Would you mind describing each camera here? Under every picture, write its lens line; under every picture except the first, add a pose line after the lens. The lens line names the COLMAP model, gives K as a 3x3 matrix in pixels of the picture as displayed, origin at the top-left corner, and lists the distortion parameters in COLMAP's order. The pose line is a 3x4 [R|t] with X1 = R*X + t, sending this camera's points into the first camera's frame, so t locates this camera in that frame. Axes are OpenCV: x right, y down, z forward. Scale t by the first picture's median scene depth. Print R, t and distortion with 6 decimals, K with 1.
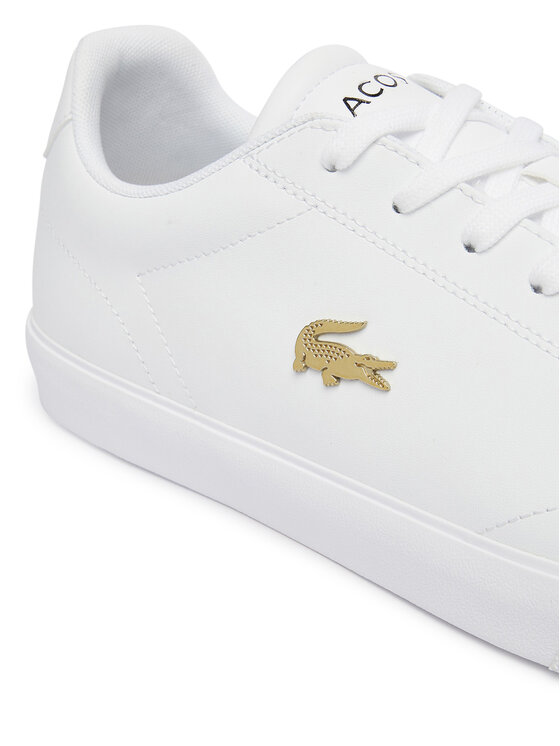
lens RADIAL K [[955.6, 0, 281.5], [0, 955.6, 371.0], [0, 0, 1]] dist [0.098451, 0.000000]
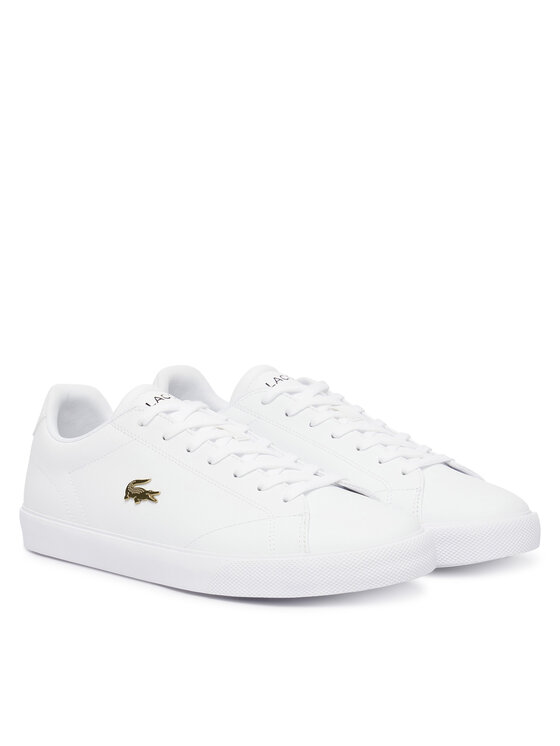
lens RADIAL K [[1967.7, 0, 281.0], [0, 1967.7, 373.4], [0, 0, 1]] dist [-1.315692, 0.000000]
pose [[0.996791, -0.012920, -0.078996, 0.743741], [-0.020533, 0.912593, -0.408354, 1.584620], [0.077367, 0.408666, 0.909399, -3.348190]]
